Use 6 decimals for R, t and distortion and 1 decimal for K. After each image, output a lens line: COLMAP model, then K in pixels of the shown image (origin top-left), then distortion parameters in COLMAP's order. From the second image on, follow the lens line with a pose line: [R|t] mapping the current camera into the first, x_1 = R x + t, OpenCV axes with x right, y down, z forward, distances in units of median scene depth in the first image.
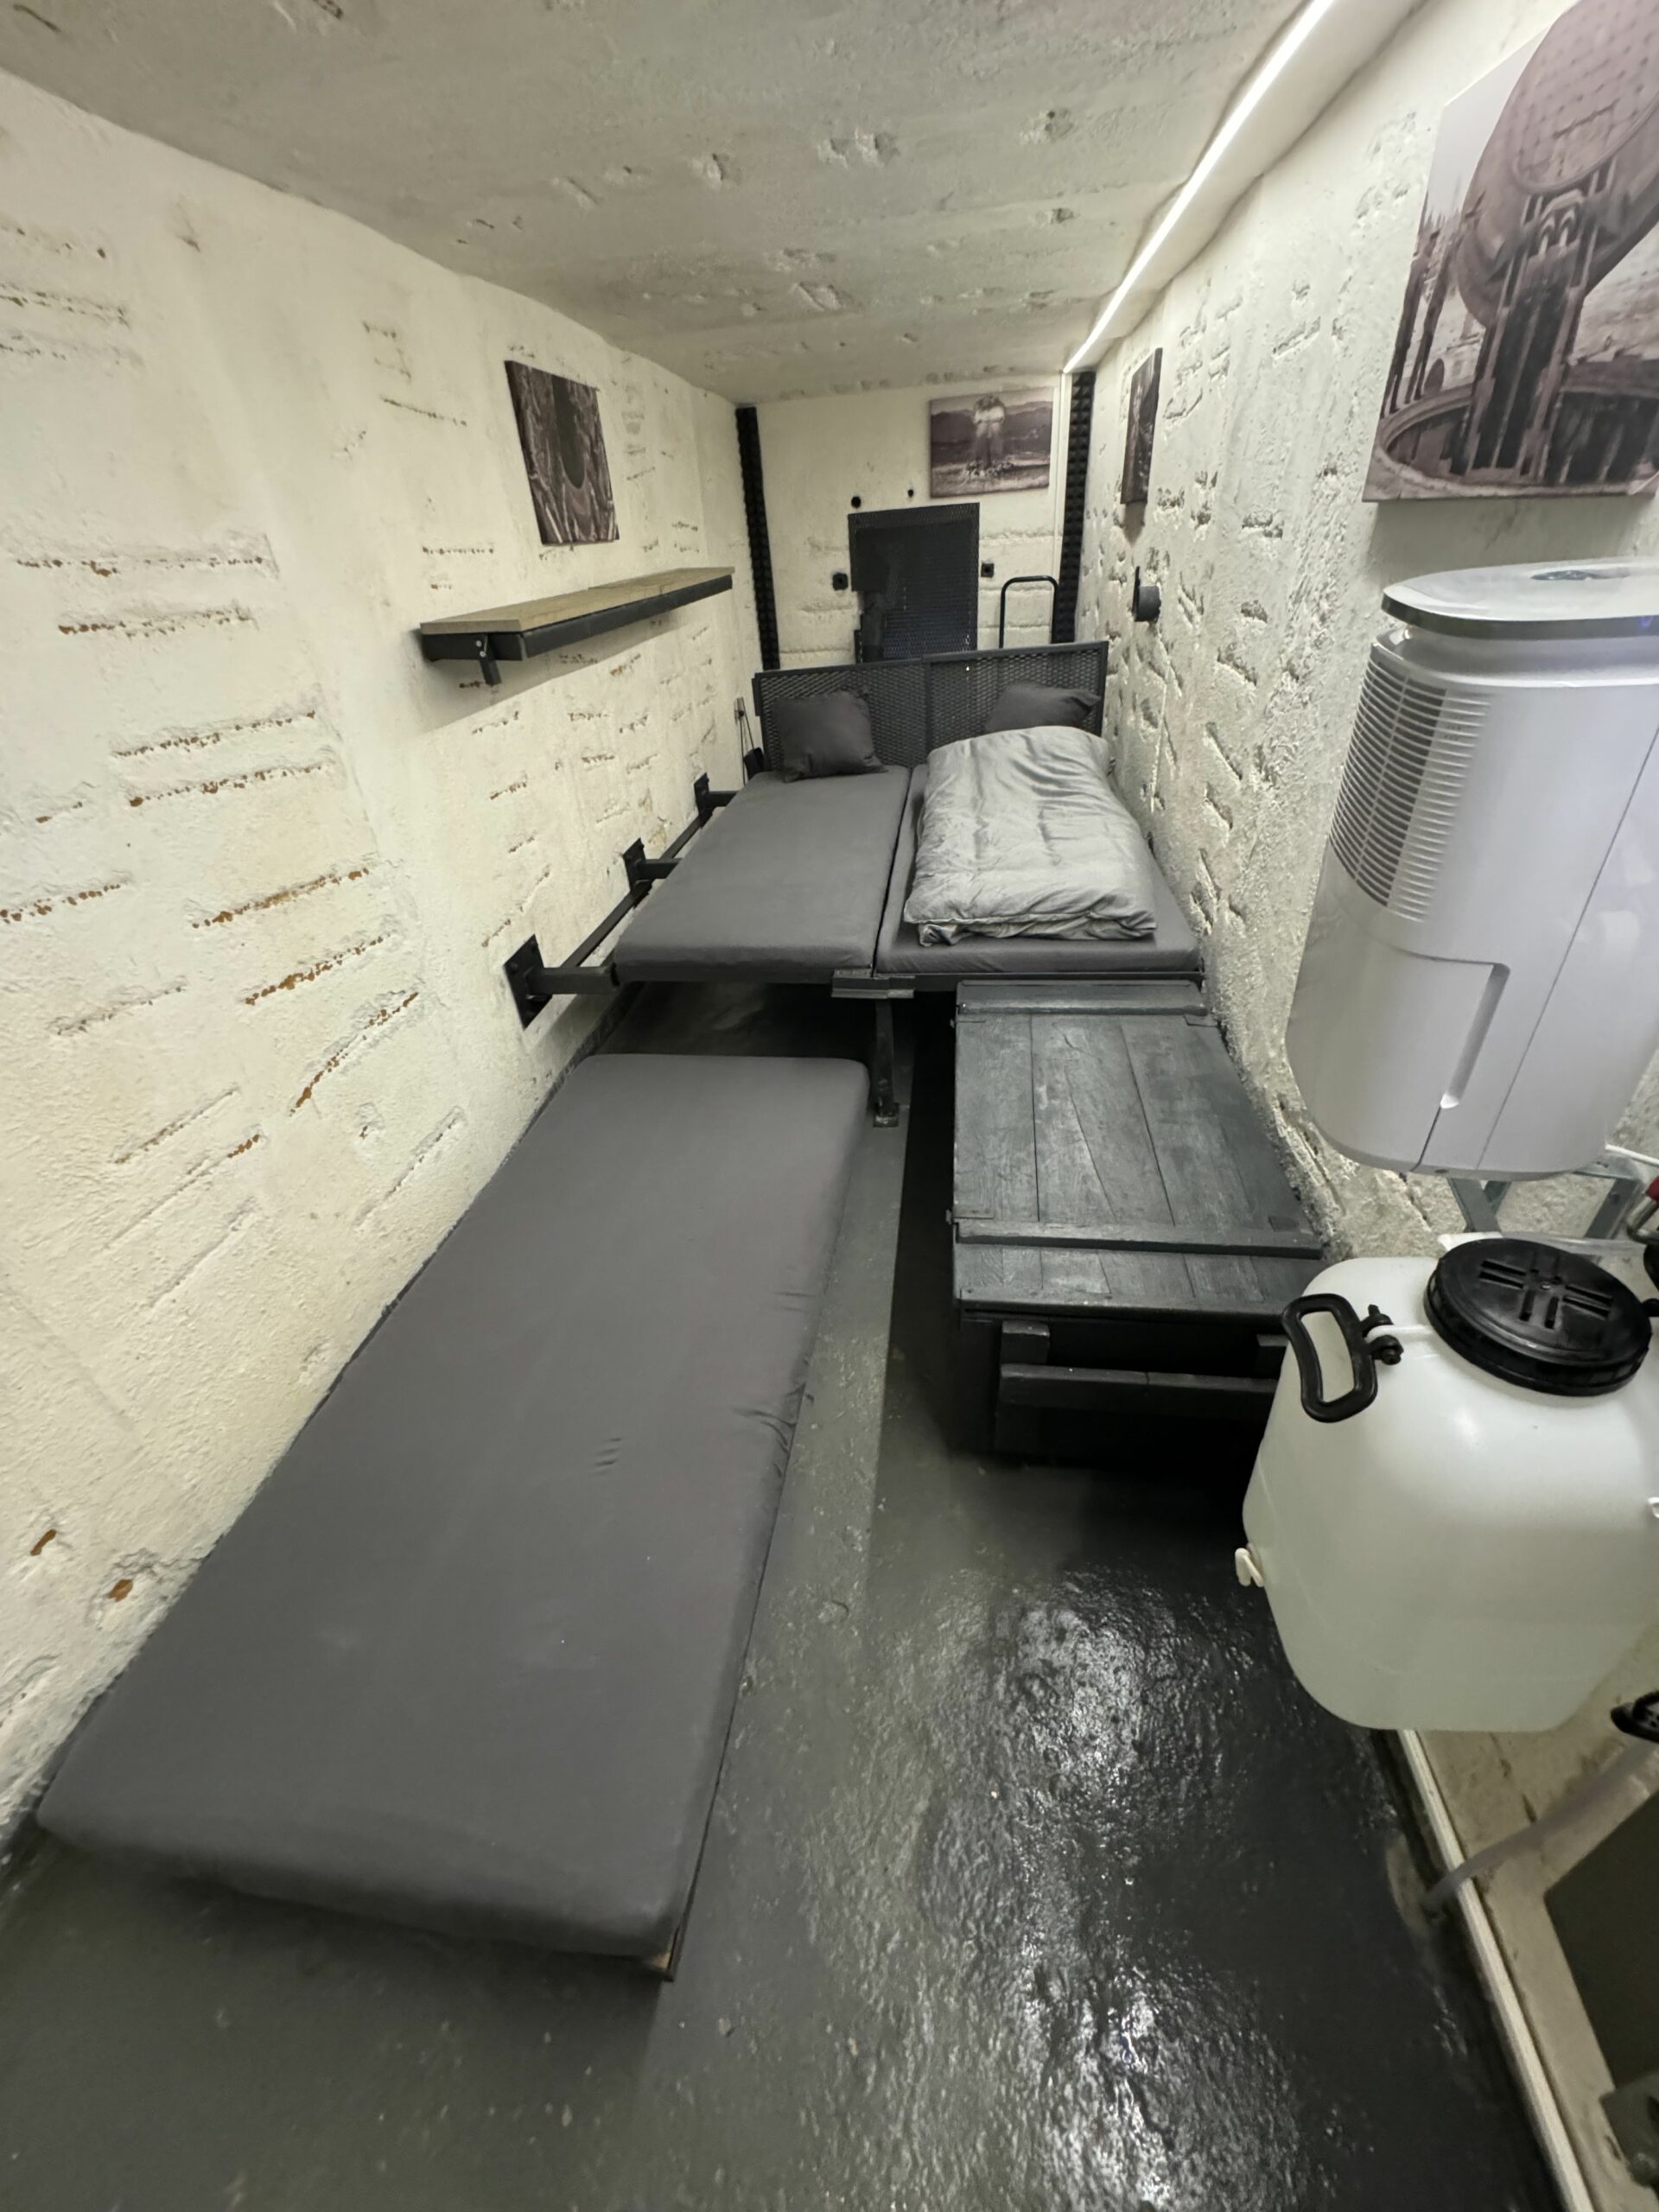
lens RADIAL K [[880.2, 0, 833.1], [0, 880.2, 1108.9], [0, 0, 1]] dist [-0.001877, 0.000535]
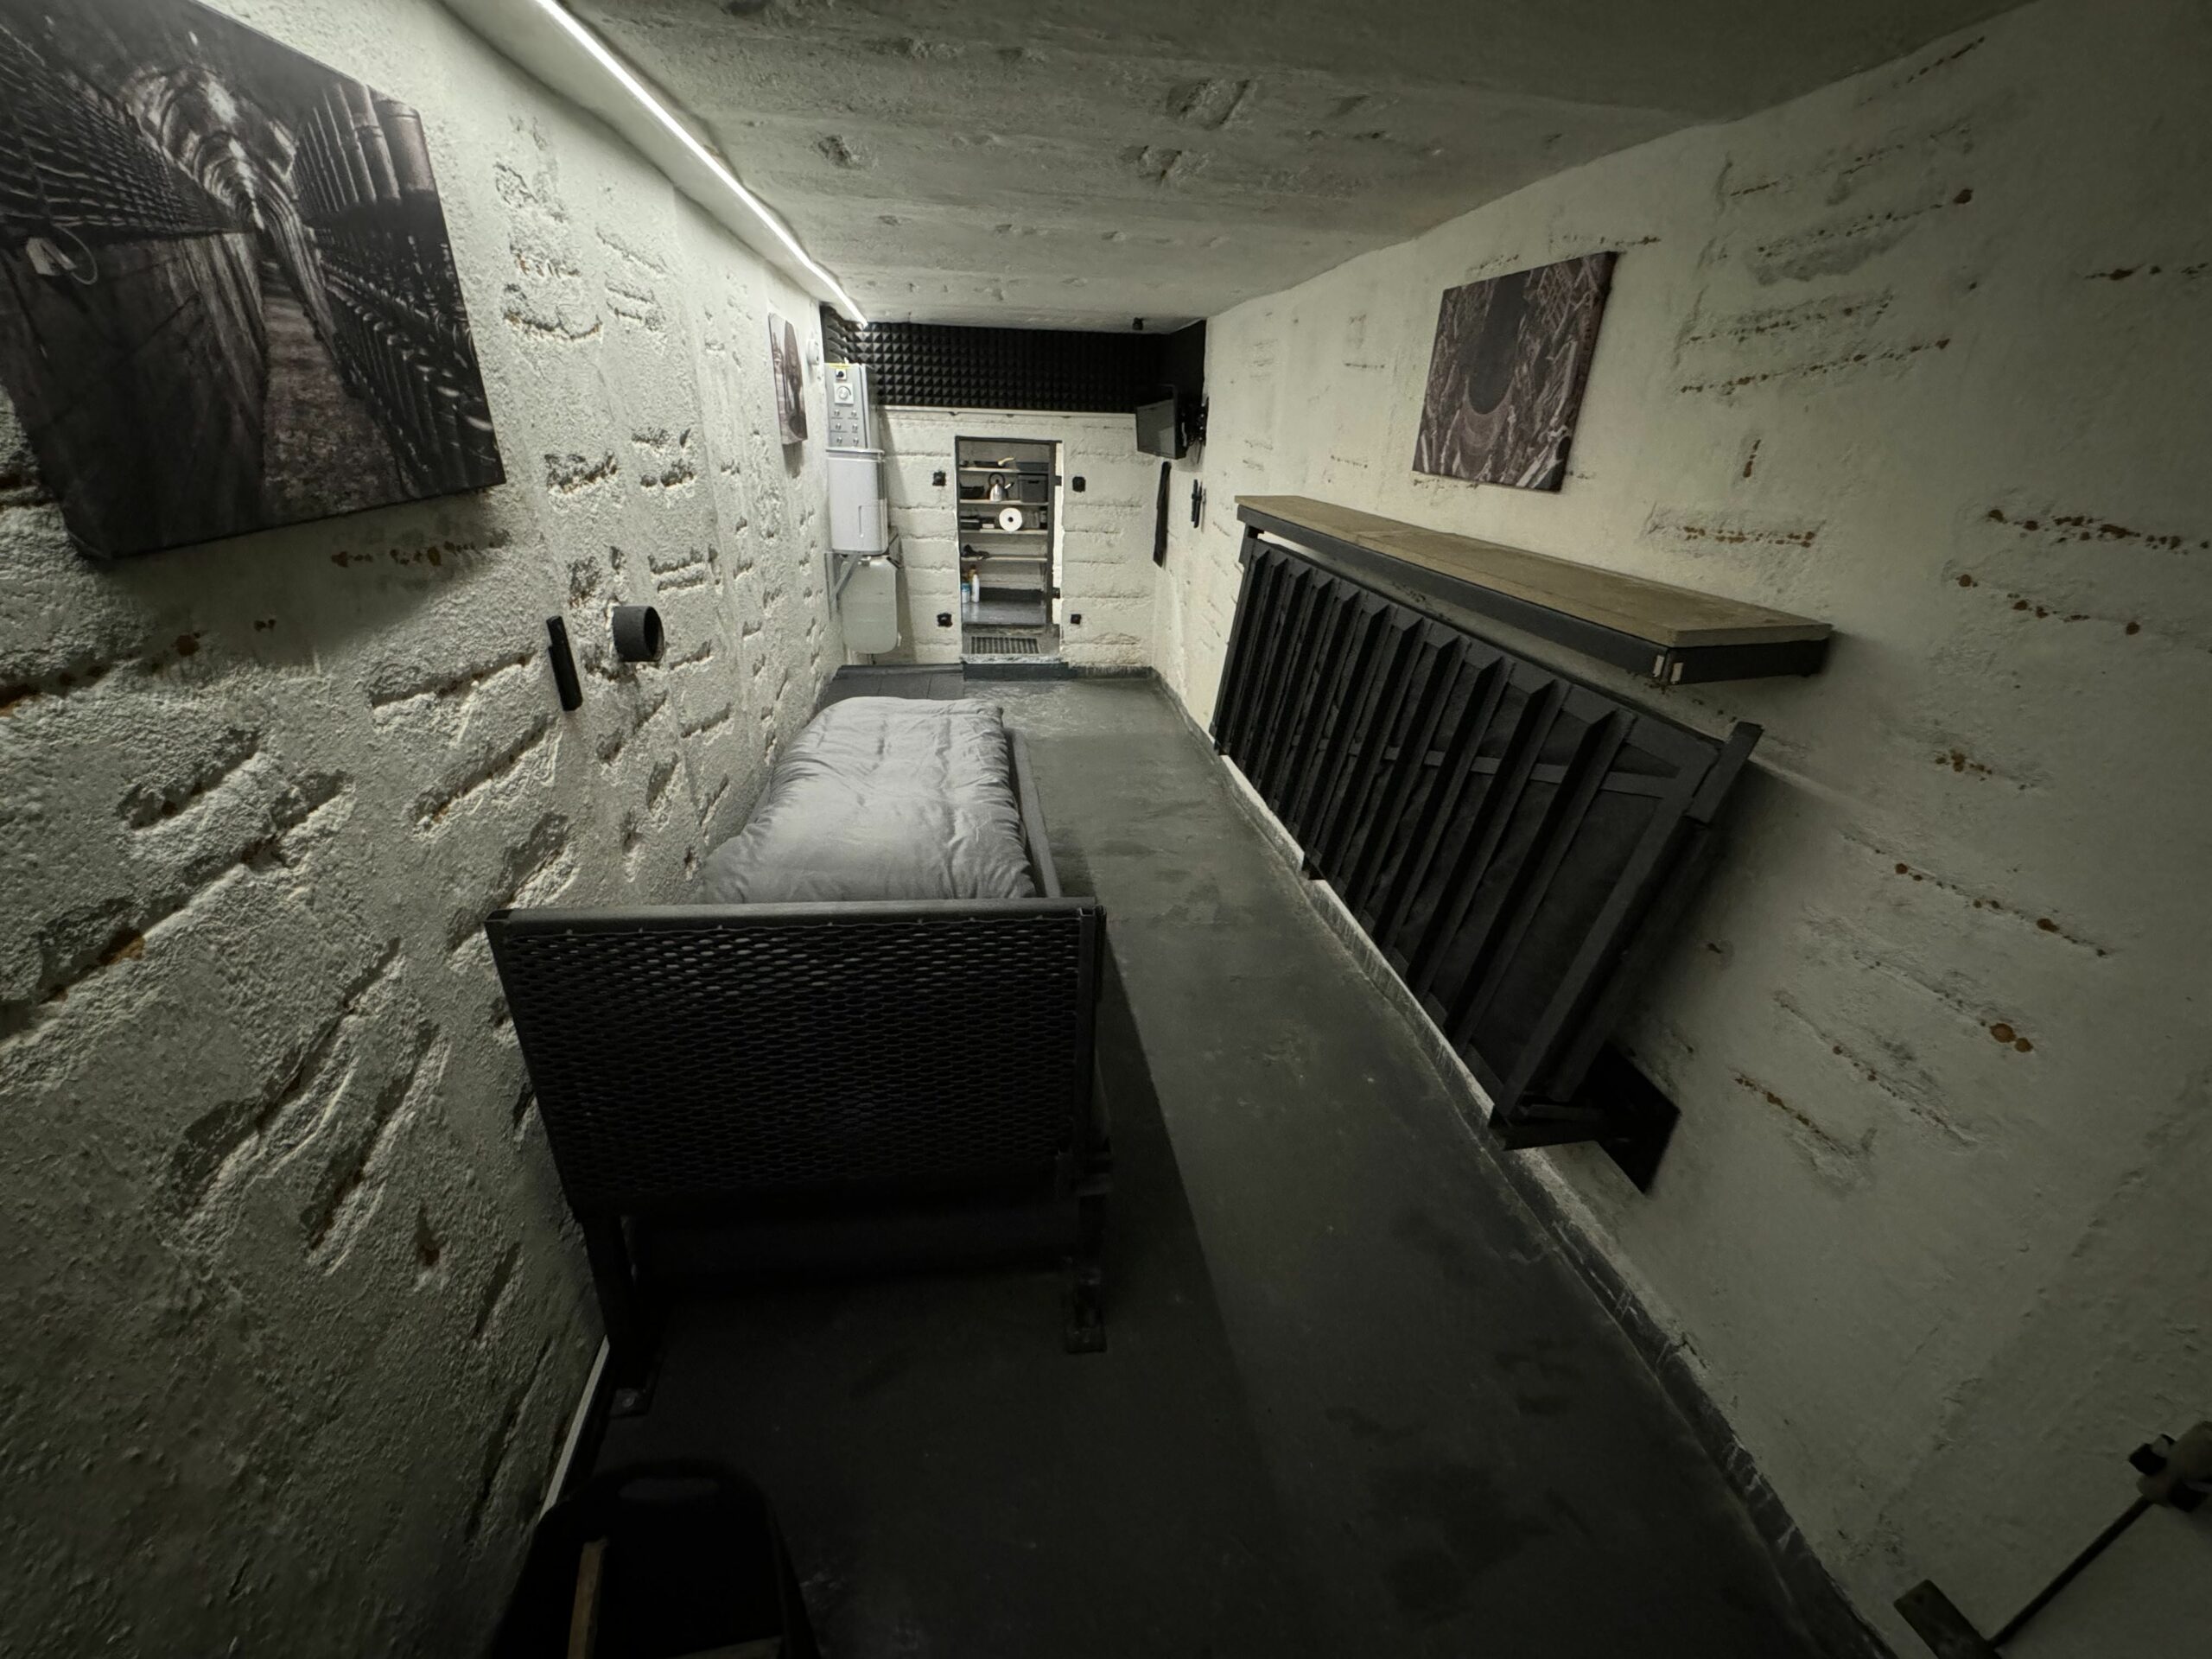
lens RADIAL K [[880.2, 0, 1106.0], [0, 880.2, 829.5], [0, 0, 1]] dist [-0.001877, 0.000535]
pose [[-0.960714, 0.147793, -0.234915, 0.144125], [-0.127915, 0.515373, 0.847366, -0.682837], [0.246304, 0.844125, -0.476221, 0.964248]]
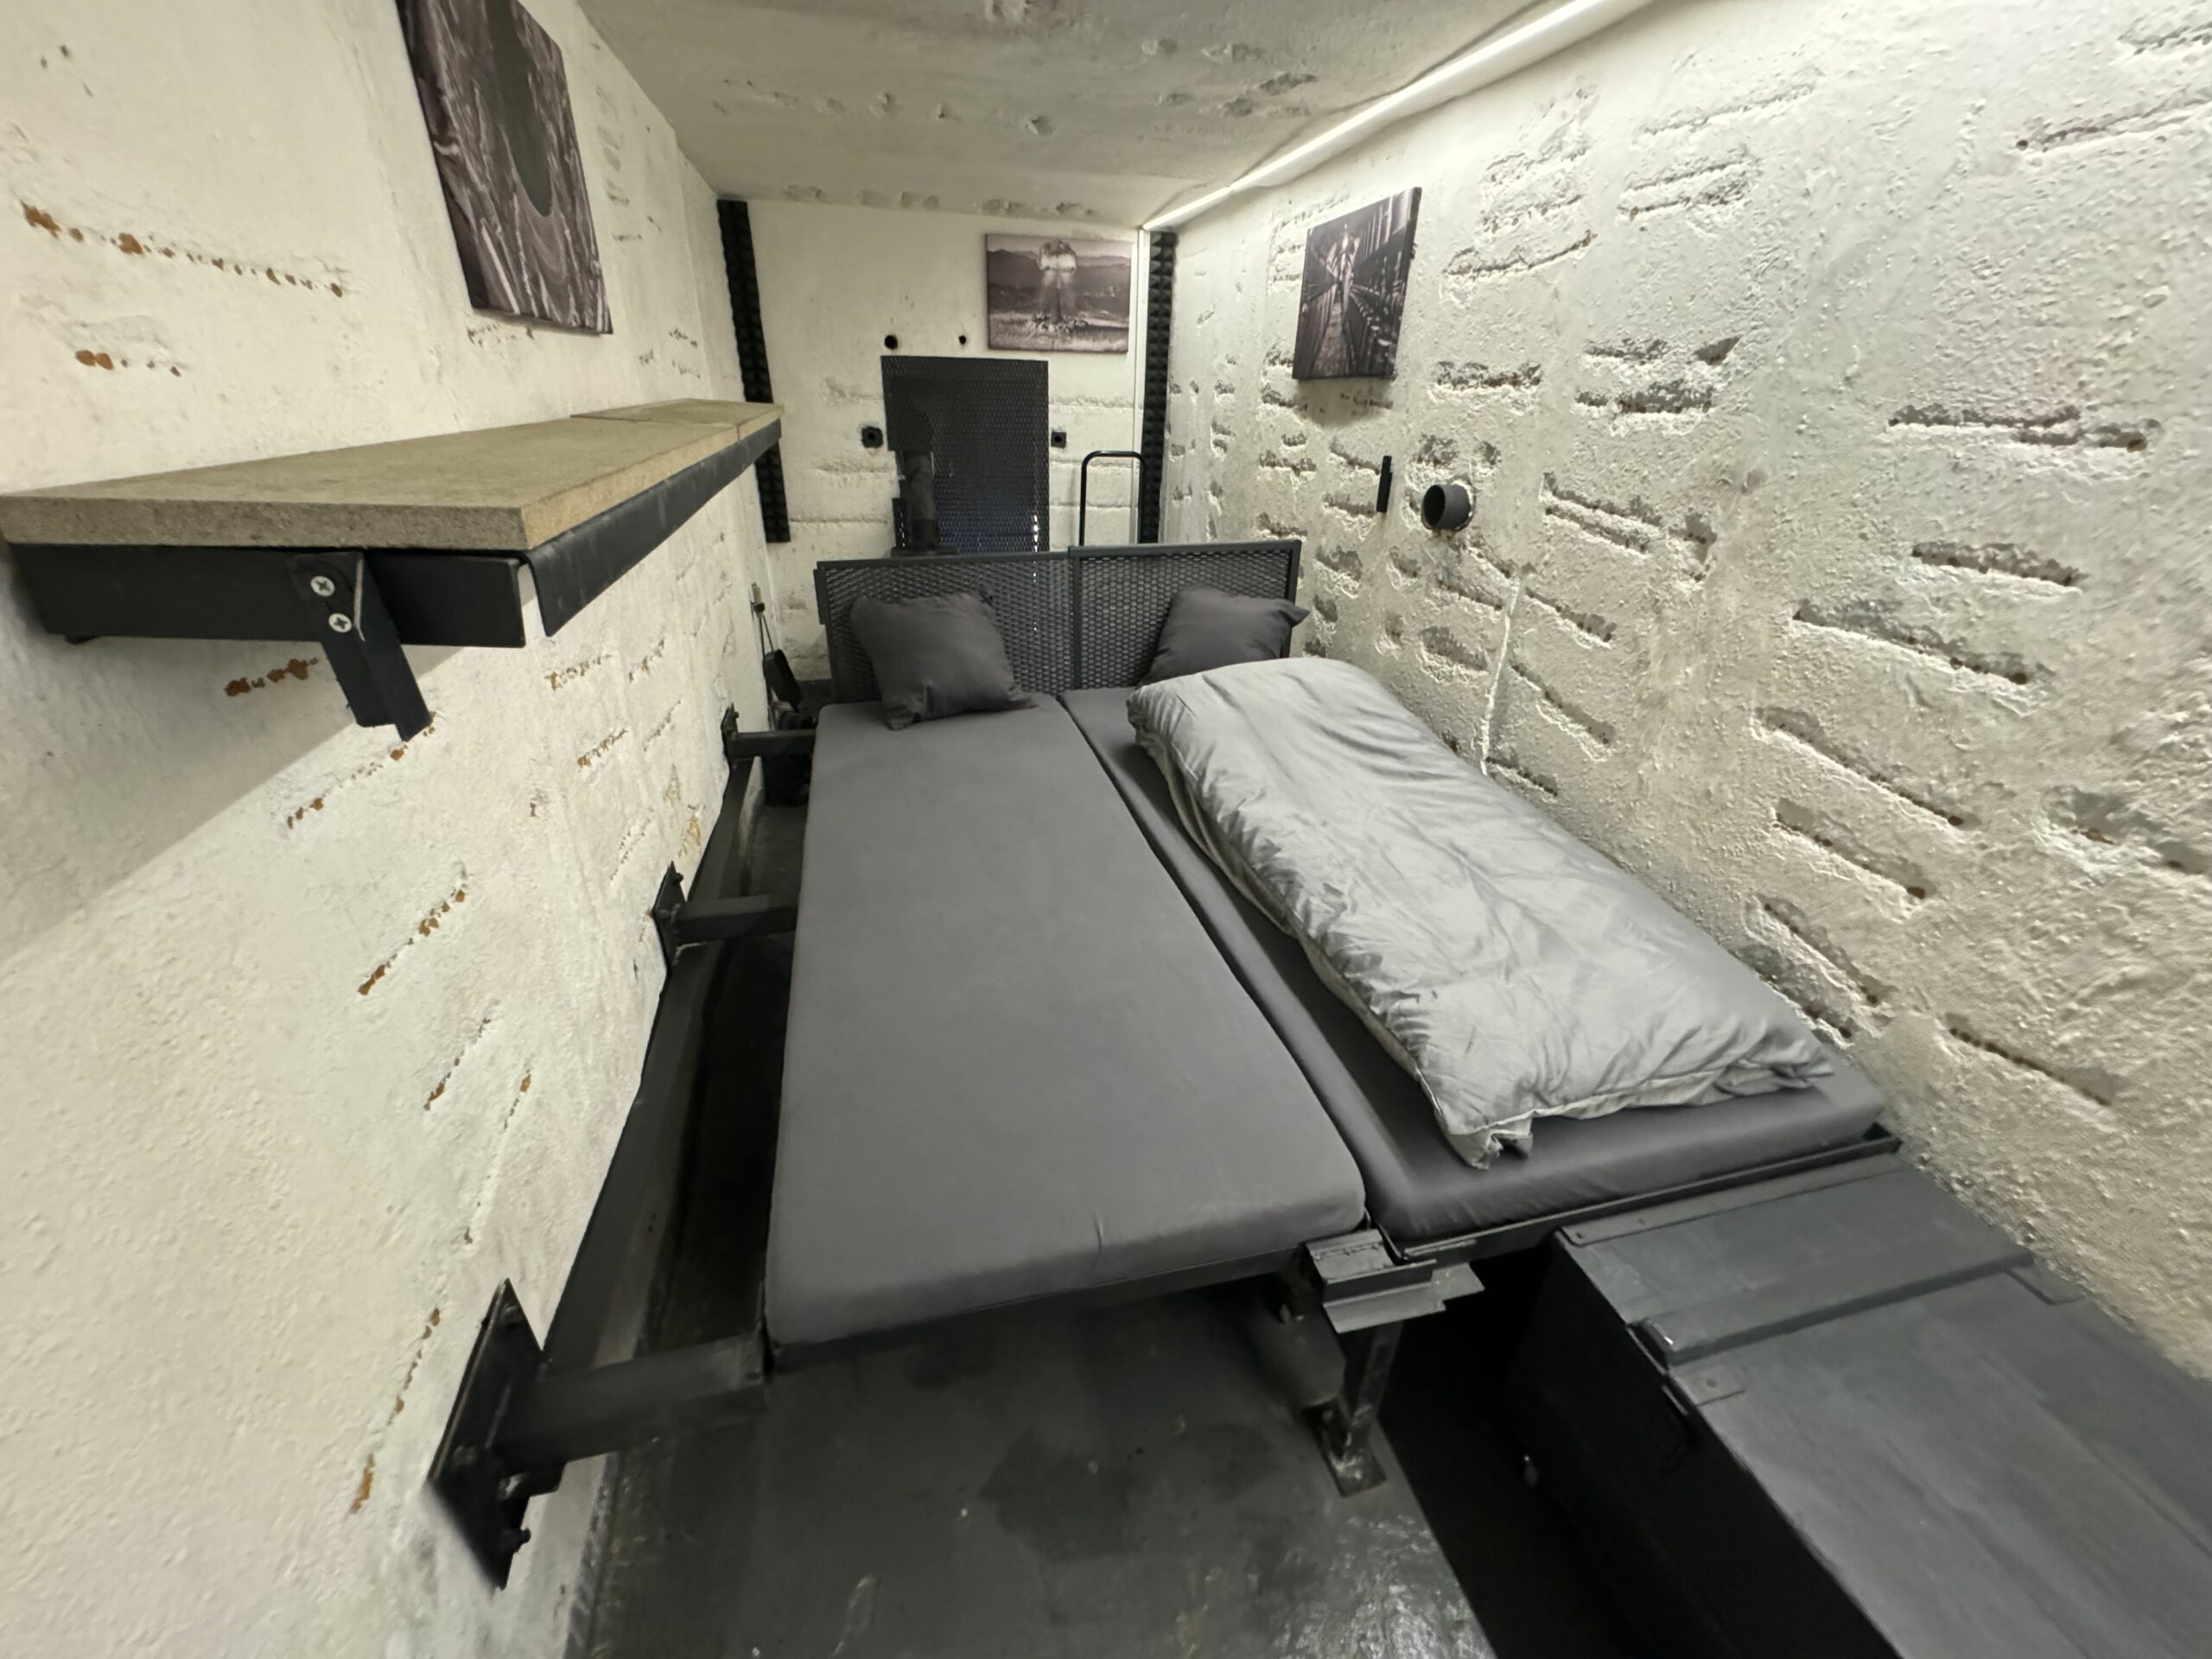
lens RADIAL K [[880.2, 0, 1106.0], [0, 880.2, 829.5], [0, 0, 1]] dist [-0.001877, 0.000535]
pose [[0.924477, -0.081798, 0.372359, -0.131504], [0.129393, 0.986057, -0.104639, -0.180477], [-0.358608, 0.144917, 0.922171, 0.311310]]
